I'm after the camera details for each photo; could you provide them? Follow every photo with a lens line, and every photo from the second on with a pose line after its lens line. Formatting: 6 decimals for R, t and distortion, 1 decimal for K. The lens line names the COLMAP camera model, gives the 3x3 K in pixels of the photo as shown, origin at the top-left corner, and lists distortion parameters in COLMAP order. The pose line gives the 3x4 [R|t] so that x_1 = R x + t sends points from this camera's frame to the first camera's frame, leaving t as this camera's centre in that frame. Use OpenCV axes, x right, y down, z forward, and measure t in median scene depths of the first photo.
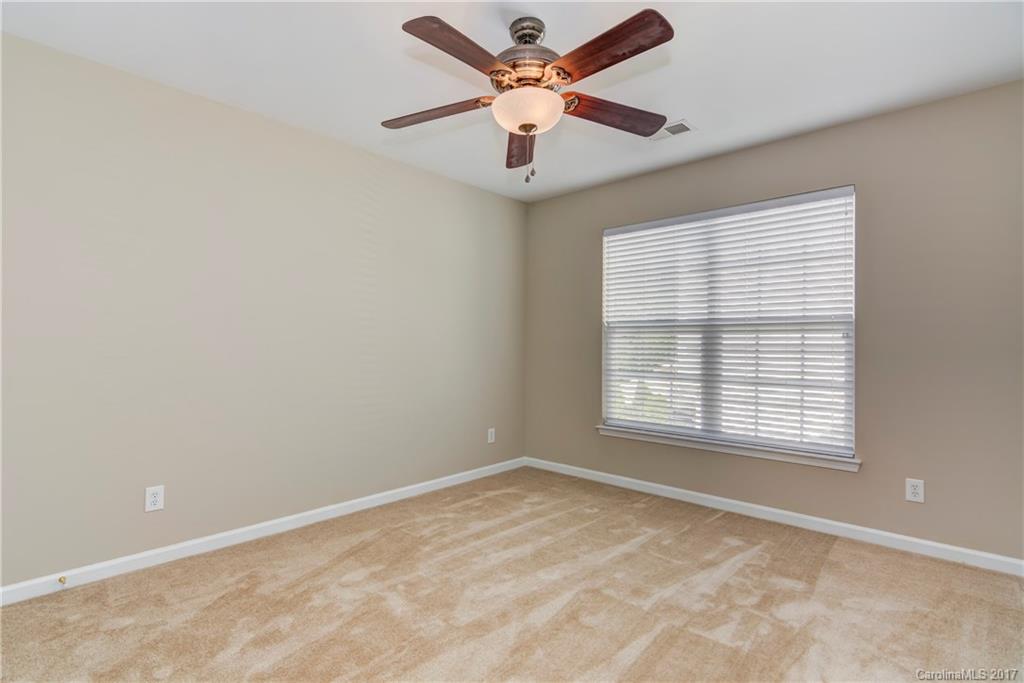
lens RADIAL K [[486.7, 0, 503.4], [0, 486.7, 341.9], [0, 0, 1]] dist [0.002810, -0.000581]
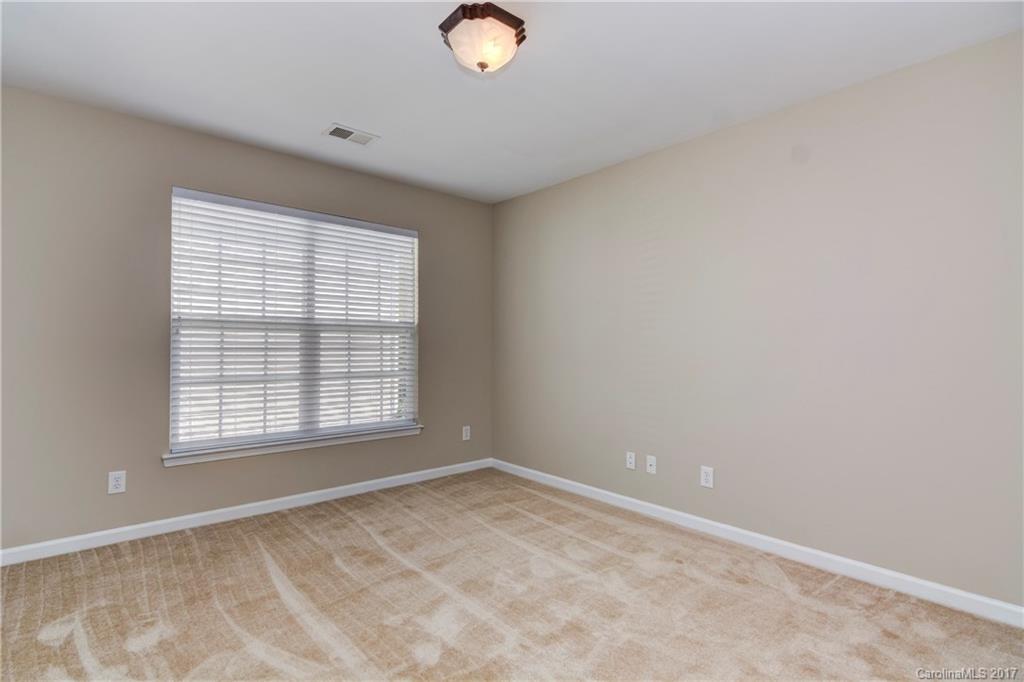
lens RADIAL K [[486.7, 0, 503.4], [0, 486.7, 341.4], [0, 0, 1]] dist [0.002810, -0.000581]
pose [[0.112370, 0.001839, 0.993665, -0.545315], [-0.011704, 0.999931, -0.000527, -0.003013], [-0.993598, -0.011570, 0.112384, 0.491417]]
